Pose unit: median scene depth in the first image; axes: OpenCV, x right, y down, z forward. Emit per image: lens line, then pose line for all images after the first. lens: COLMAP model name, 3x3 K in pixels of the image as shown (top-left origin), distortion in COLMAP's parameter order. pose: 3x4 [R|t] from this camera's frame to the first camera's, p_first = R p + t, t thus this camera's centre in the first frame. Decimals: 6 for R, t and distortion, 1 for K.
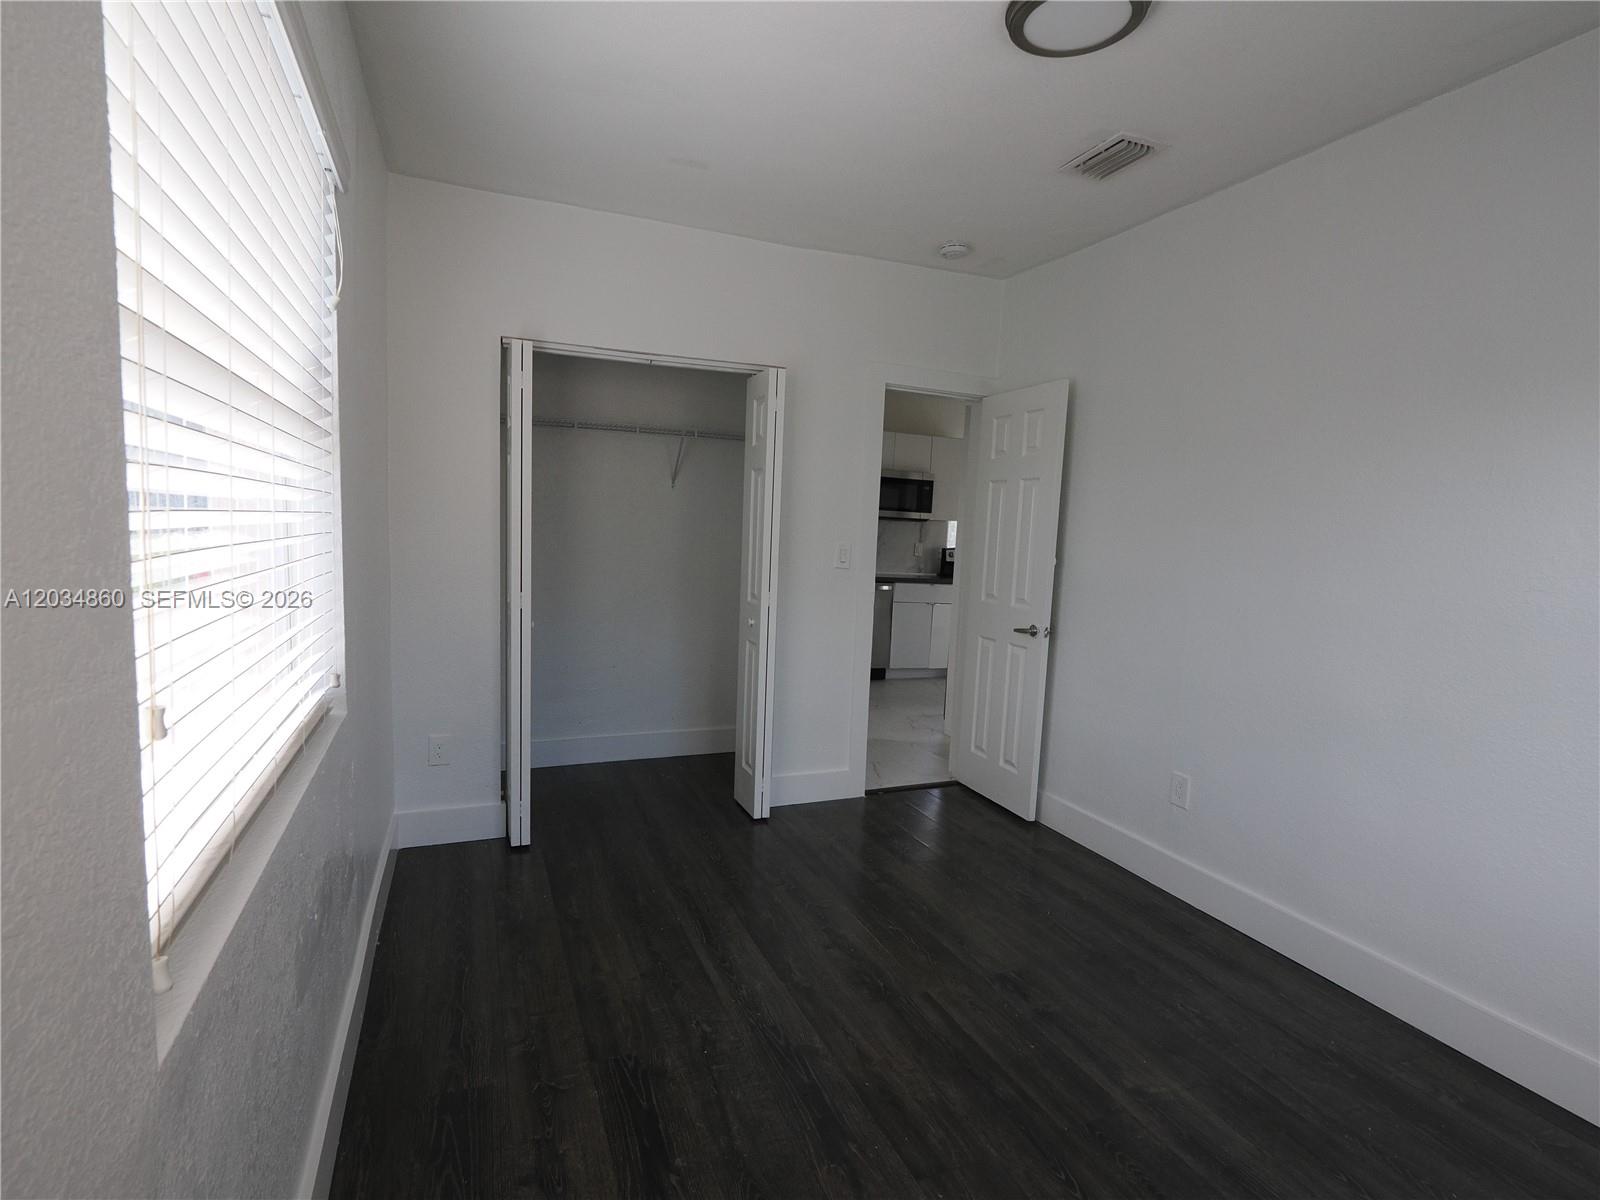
lens RADIAL K [[771.4, 0, 798.5], [0, 771.4, 605.6], [0, 0, 1]] dist [0.000702, -0.000030]
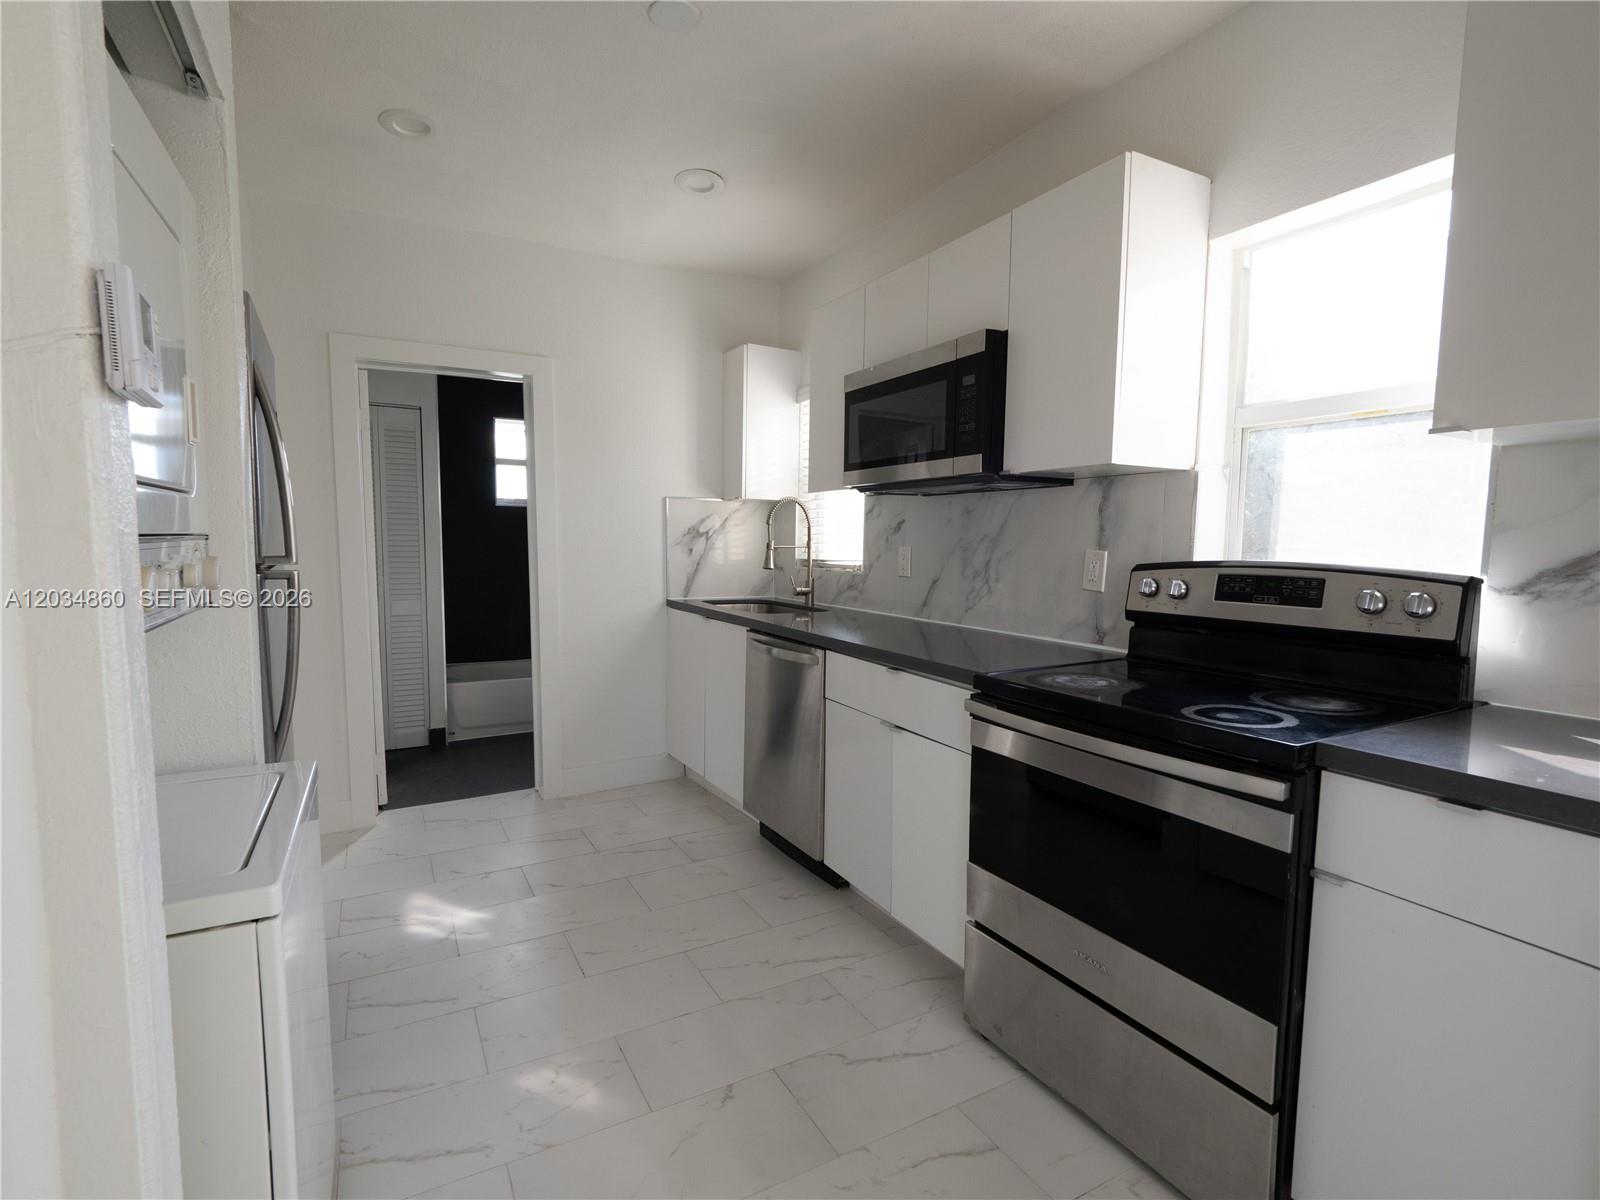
lens RADIAL K [[771.4, 0, 798.5], [0, 771.4, 605.6], [0, 0, 1]] dist [0.000702, -0.000030]
pose [[0.119436, 0.054458, -0.991347, 0.491470], [-0.110123, 0.993060, 0.041285, -0.059685], [0.986716, 0.104240, 0.124605, 0.866424]]
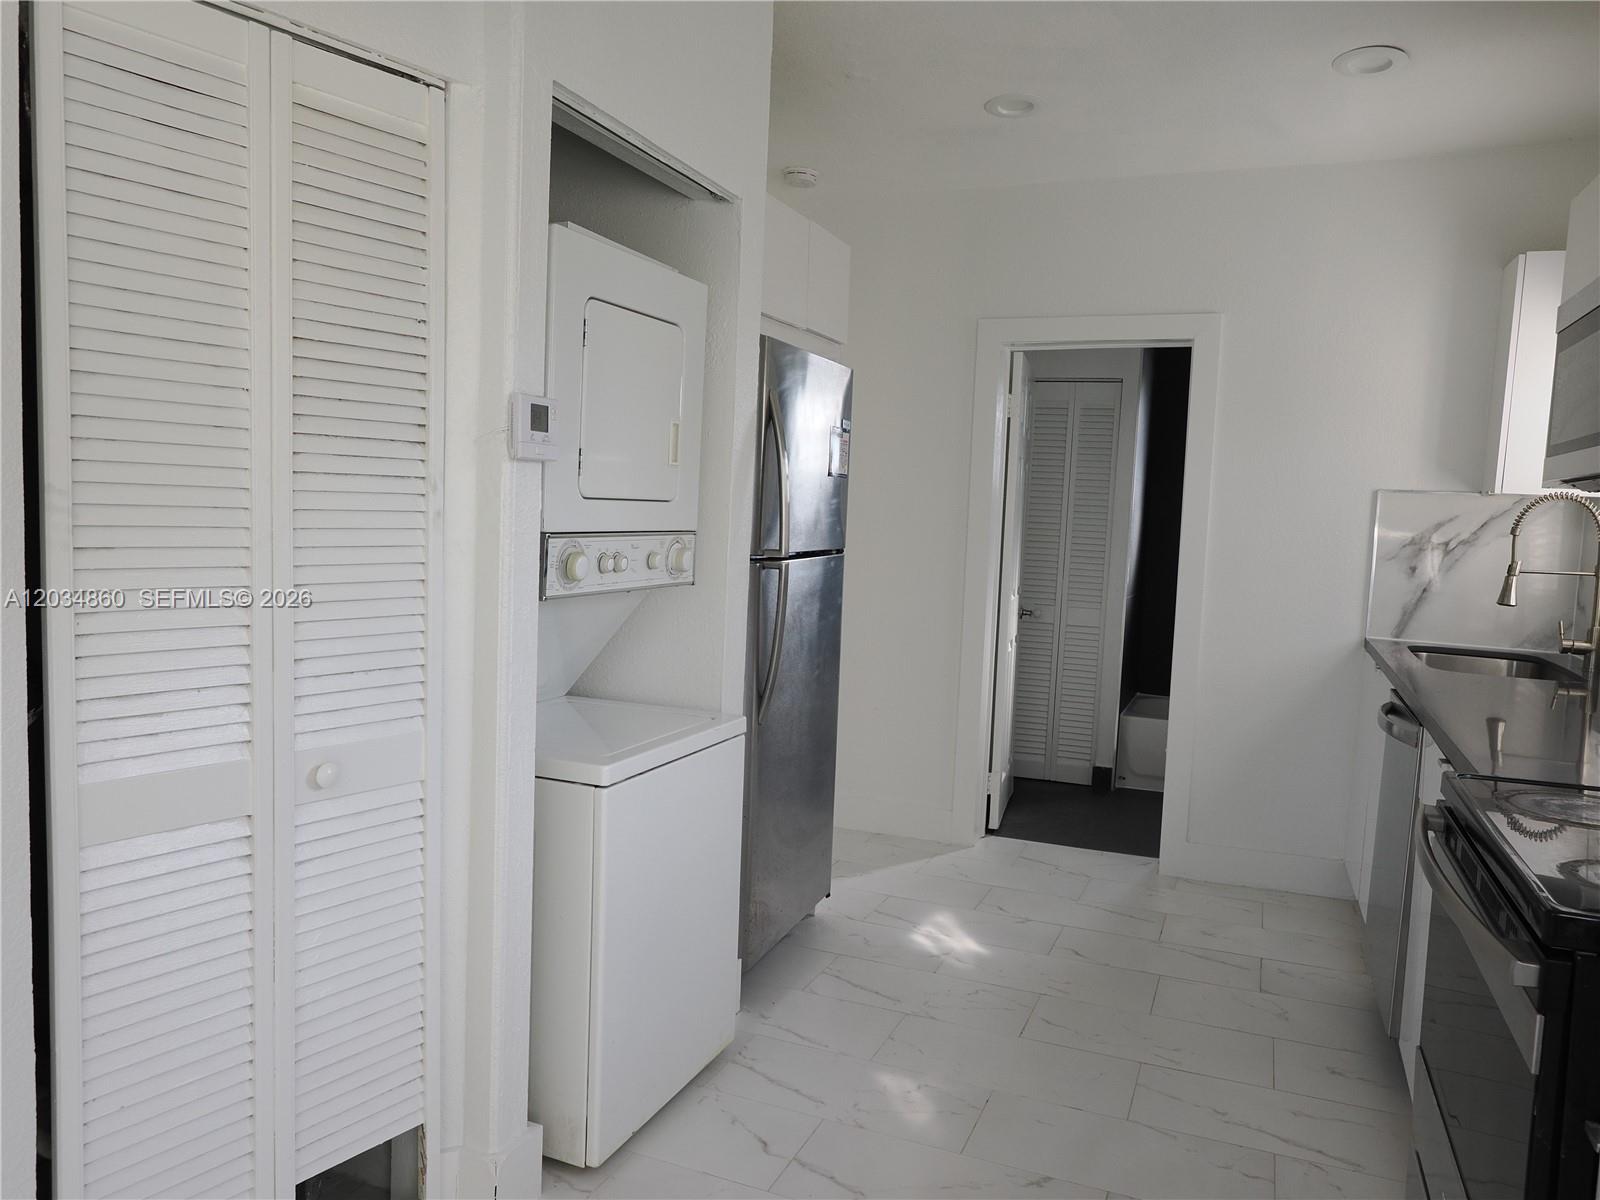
lens RADIAL K [[1132.4, 0, 800.3], [0, 1132.4, 598.0], [0, 0, 1]] dist [0.002100, -0.058658]
pose [[-0.688860, -0.002414, -0.724891, 0.517042], [-0.139996, 0.981612, 0.129768, -0.076707], [0.711248, 0.190874, -0.676531, 0.973548]]
